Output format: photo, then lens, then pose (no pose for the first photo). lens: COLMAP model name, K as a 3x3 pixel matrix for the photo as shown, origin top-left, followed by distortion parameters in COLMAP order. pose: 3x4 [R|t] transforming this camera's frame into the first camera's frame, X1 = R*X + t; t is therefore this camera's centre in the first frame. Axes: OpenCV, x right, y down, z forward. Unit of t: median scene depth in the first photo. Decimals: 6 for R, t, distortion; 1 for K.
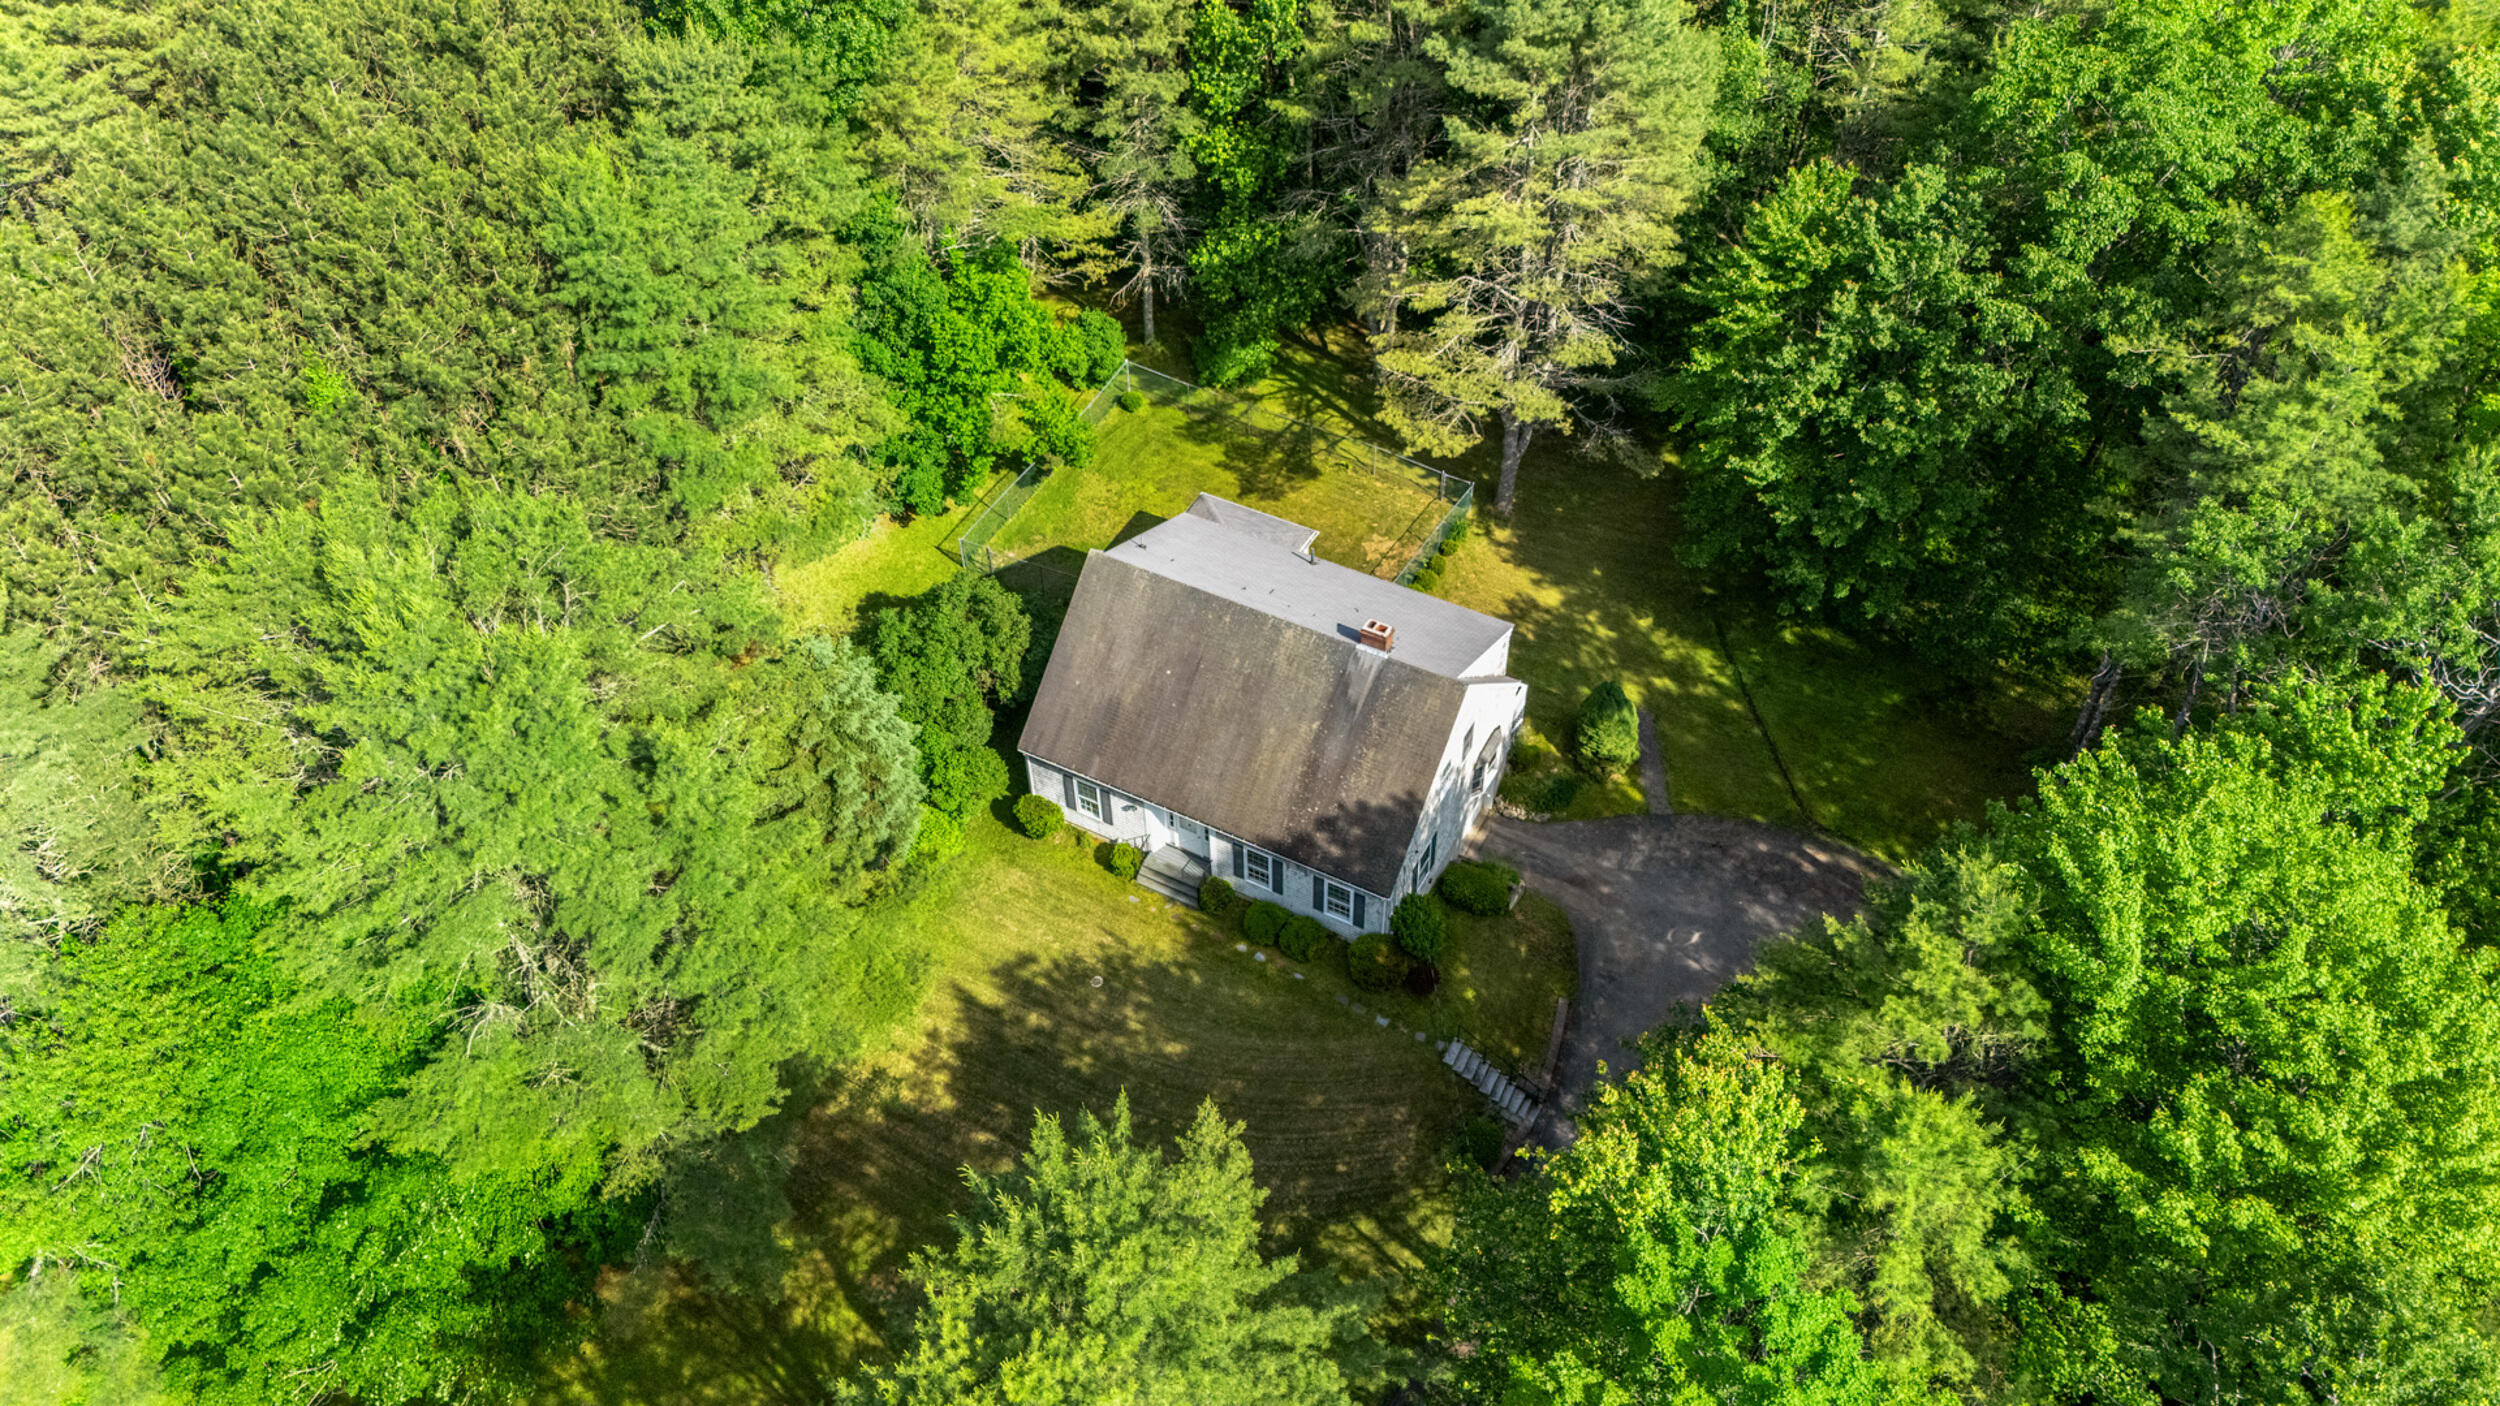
lens RADIAL K [[1818.4, 0, 1267.5], [0, 1818.4, 706.9], [0, 0, 1]] dist [0.084652, -0.086048]
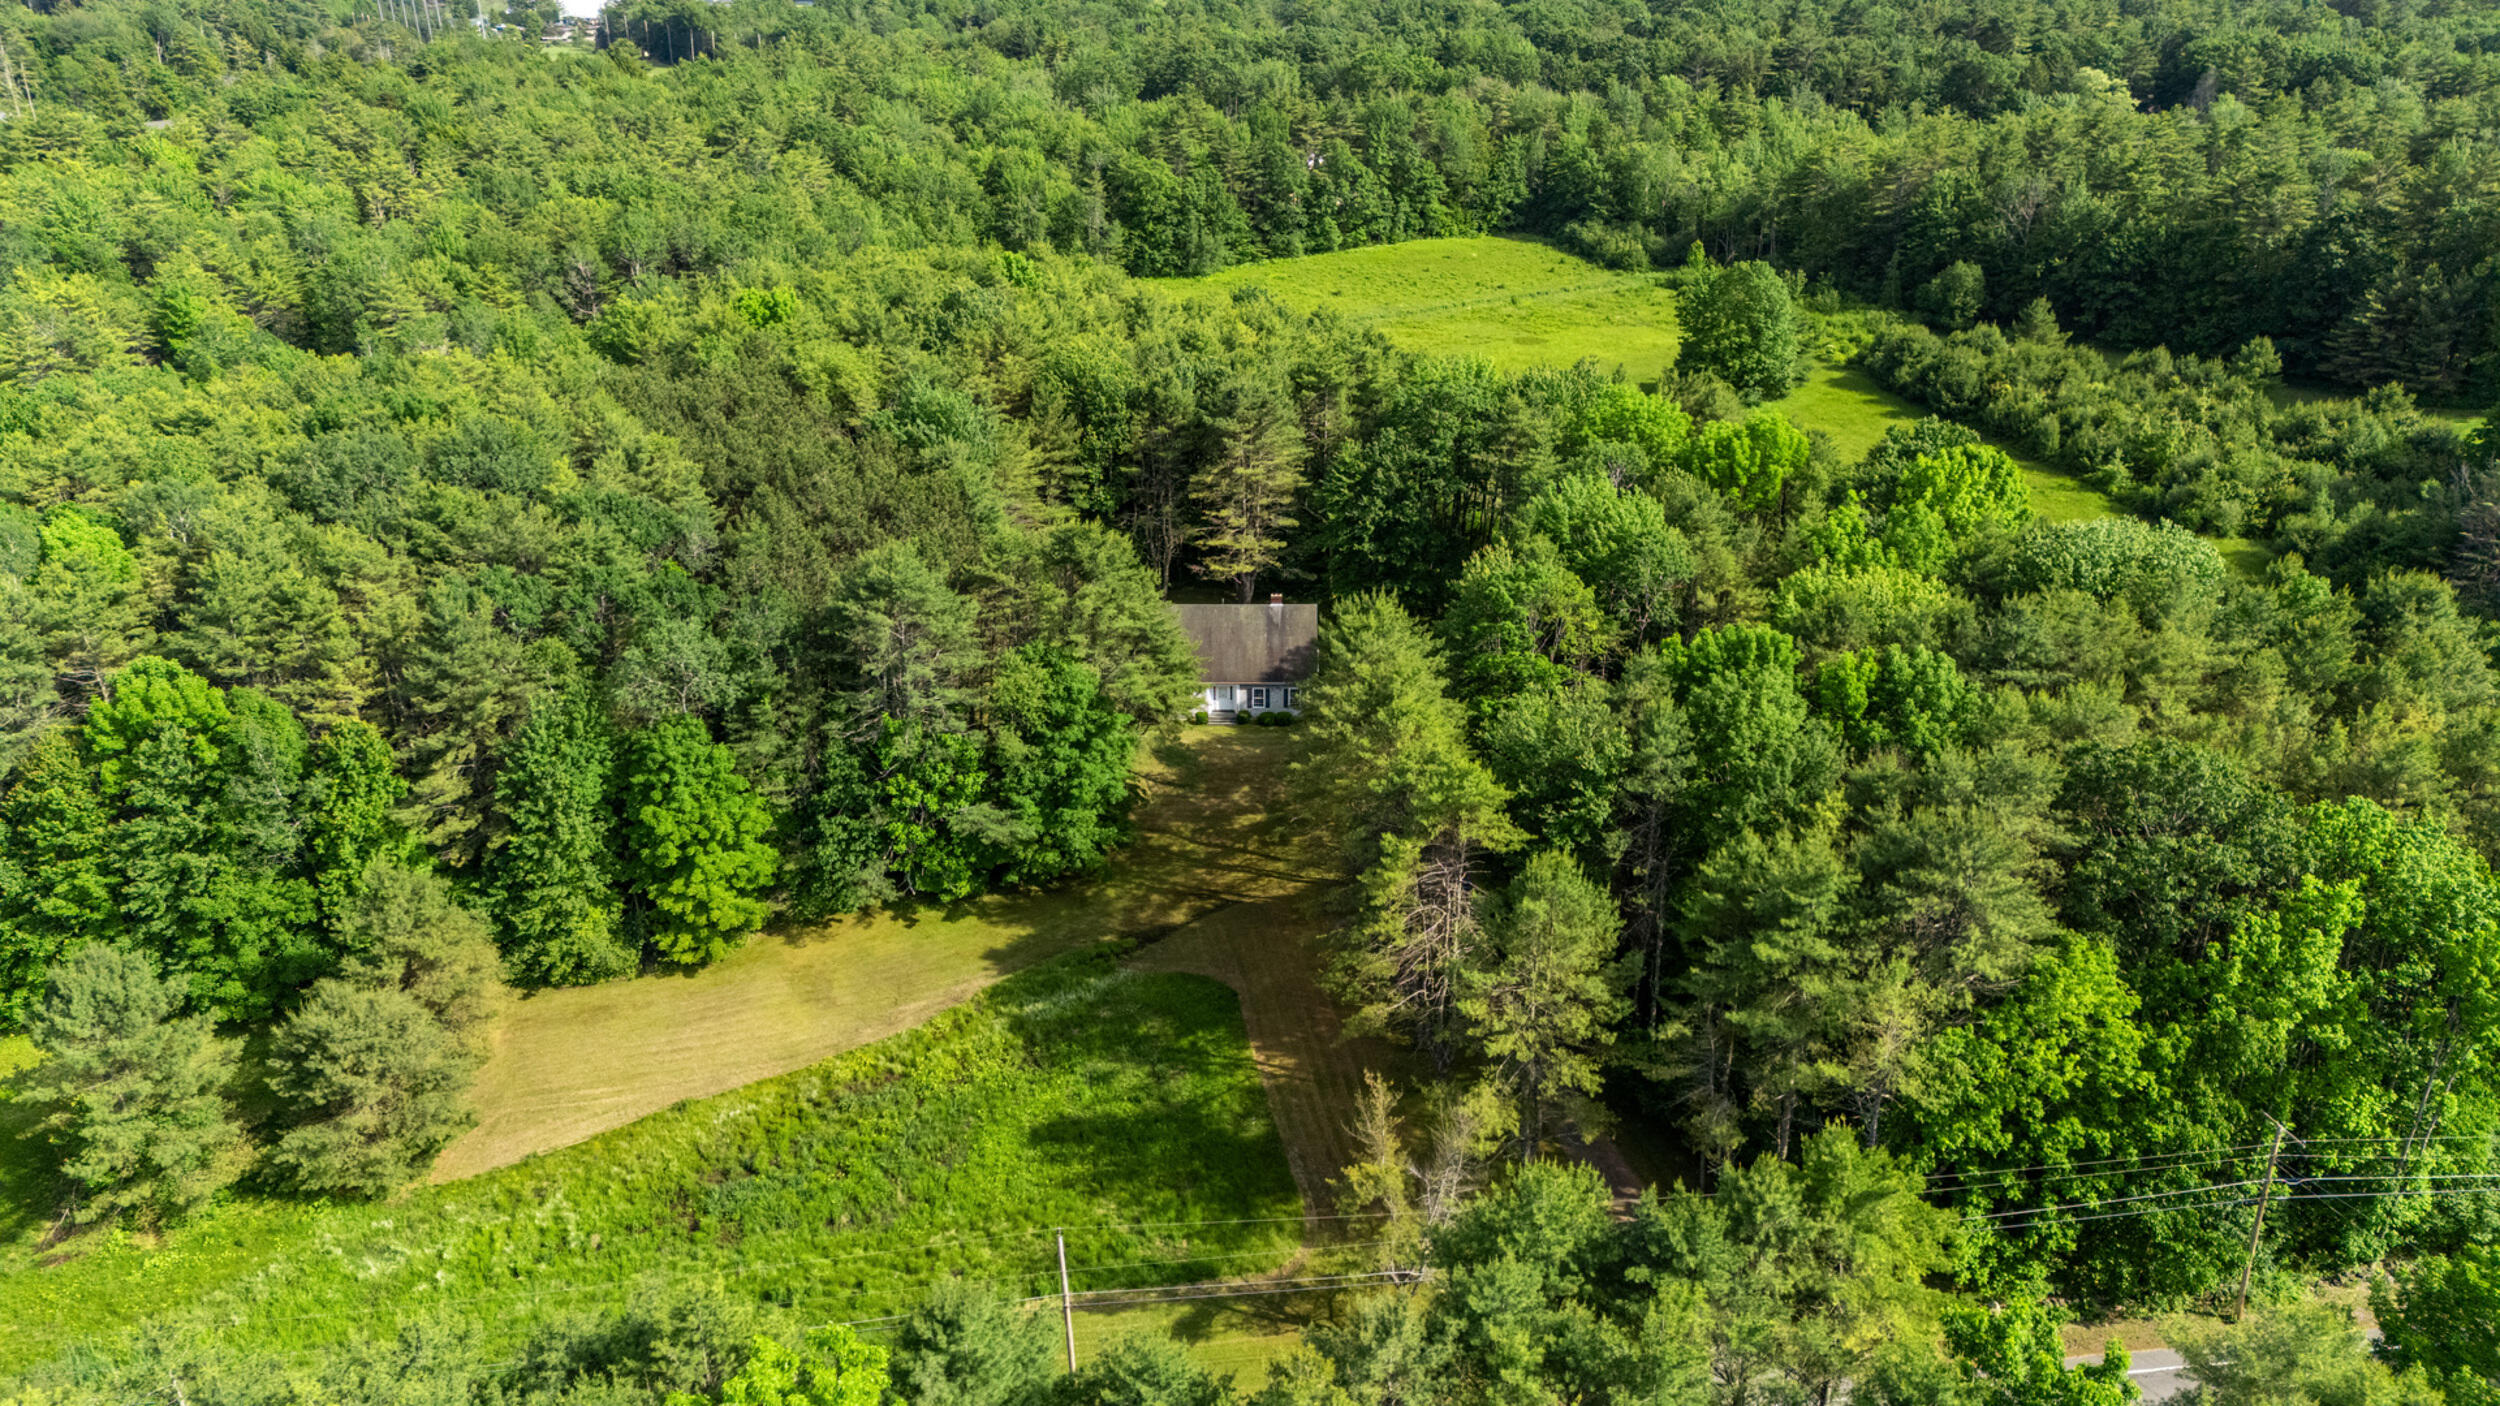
lens RADIAL K [[1818.4, 0, 1267.5], [0, 1818.4, 706.9], [0, 0, 1]] dist [0.084652, -0.086048]
pose [[0.880366, -0.183582, 0.437326, -0.933295], [0.337380, 0.890464, -0.305368, 0.739700], [-0.333363, 0.416380, 0.845871, -0.936971]]
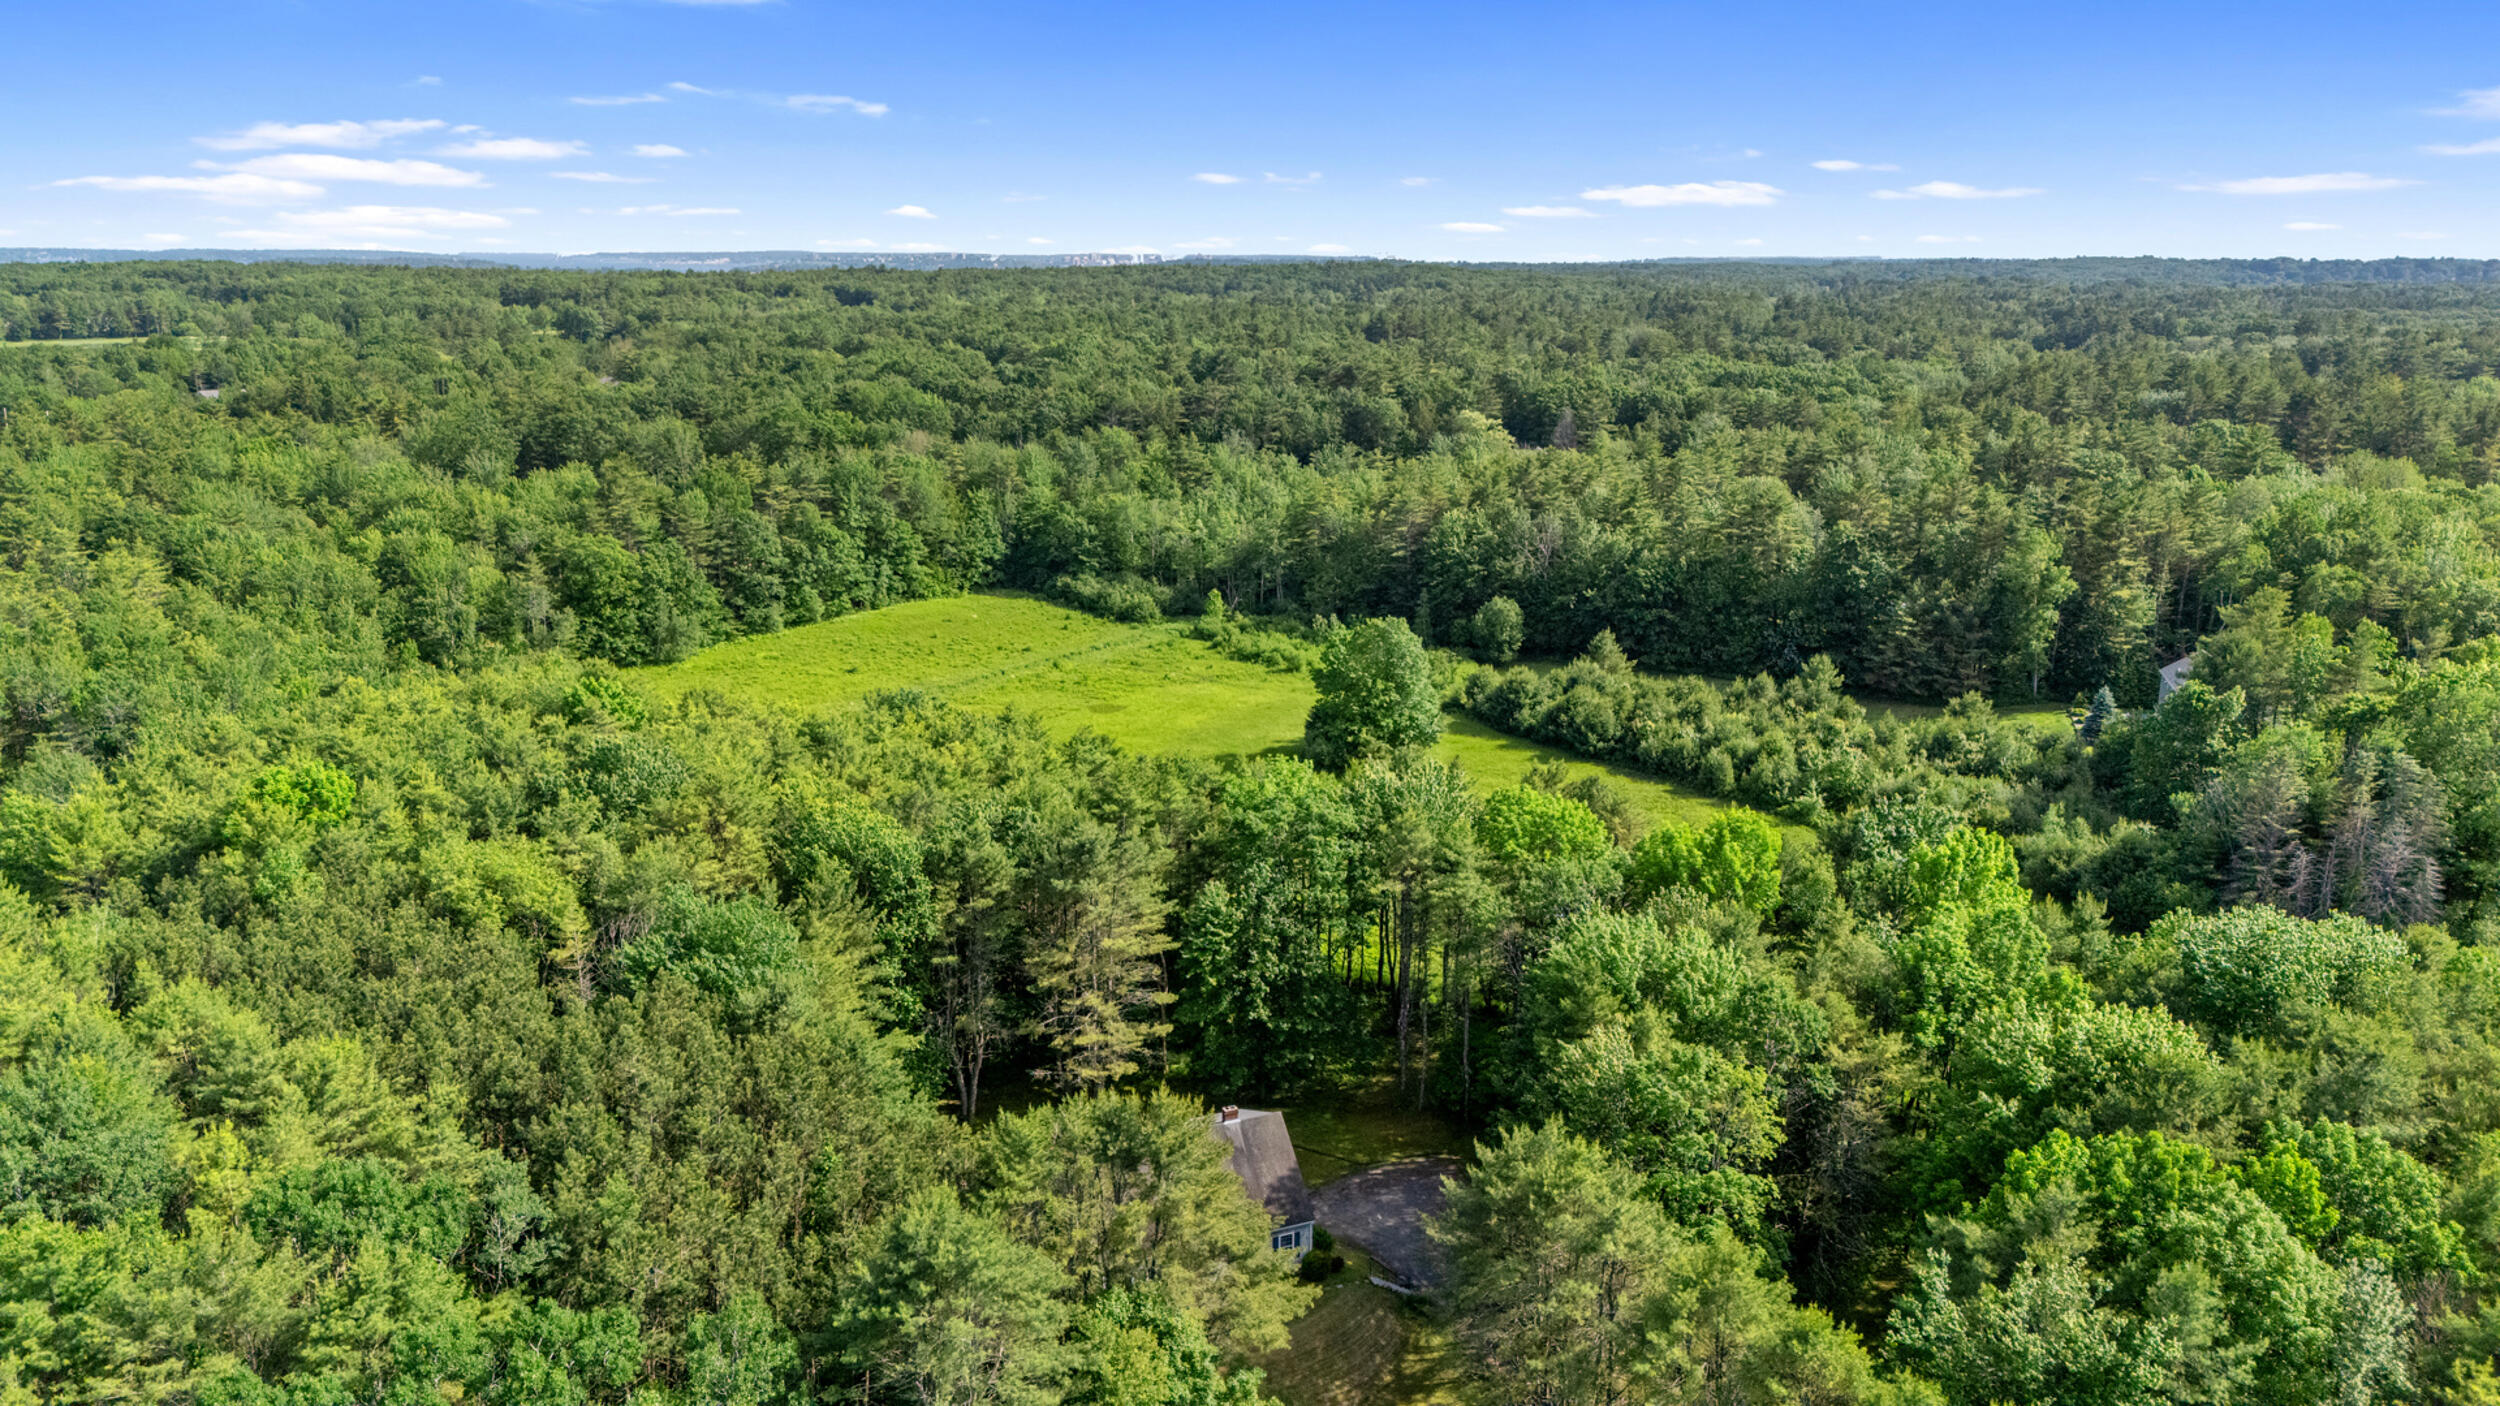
lens RADIAL K [[1822.3, 0, 1262.6], [0, 1822.3, 712.8], [0, 0, 1]] dist [0.091534, -0.104539]
pose [[0.617871, -0.179287, 0.765566, -1.143805], [0.559892, 0.783928, -0.268289, 0.144079], [-0.552047, 0.594402, 0.584748, -0.368820]]
